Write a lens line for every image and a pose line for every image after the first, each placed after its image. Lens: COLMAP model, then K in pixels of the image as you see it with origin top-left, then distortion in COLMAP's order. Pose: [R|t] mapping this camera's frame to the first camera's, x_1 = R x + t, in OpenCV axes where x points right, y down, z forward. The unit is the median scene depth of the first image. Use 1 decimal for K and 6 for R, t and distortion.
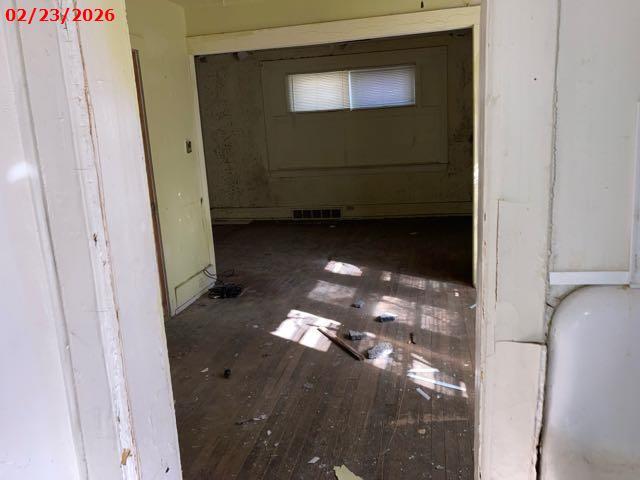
lens RADIAL K [[521.1, 0, 326.8], [0, 521.1, 241.4], [0, 0, 1]] dist [0.183697, -0.617998]
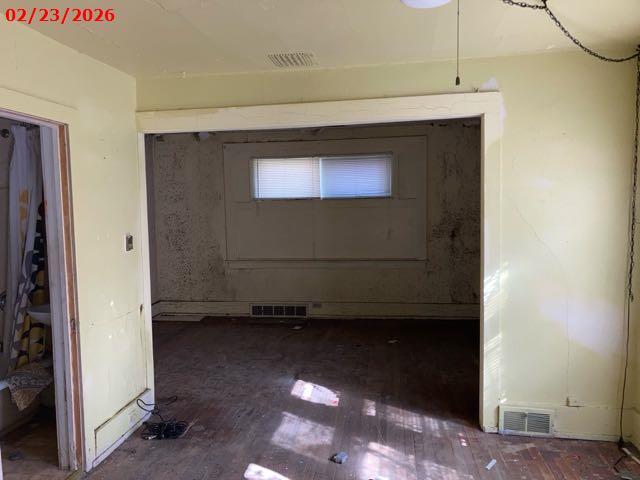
lens RADIAL K [[532.9, 0, 317.7], [0, 532.9, 246.9], [0, 0, 1]] dist [0.009452, 0.006847]
pose [[0.997450, 0.032979, 0.063296, -0.025595], [-0.023784, 0.989742, -0.140875, -0.061516], [-0.067293, 0.139010, 0.988002, 0.168548]]
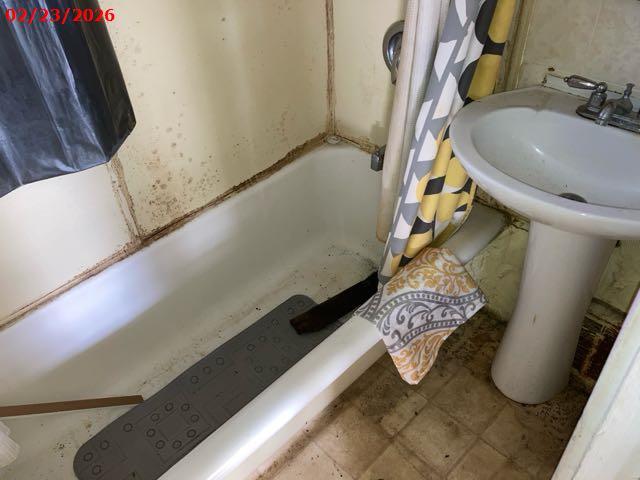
lens RADIAL K [[532.9, 0, 317.7], [0, 532.9, 246.9], [0, 0, 1]] dist [0.009452, 0.006847]
pose [[0.830811, 0.364165, -0.420876, -0.213421], [-0.106022, 0.845927, 0.522653, -0.116713], [0.546363, -0.389604, 0.741415, 0.529558]]
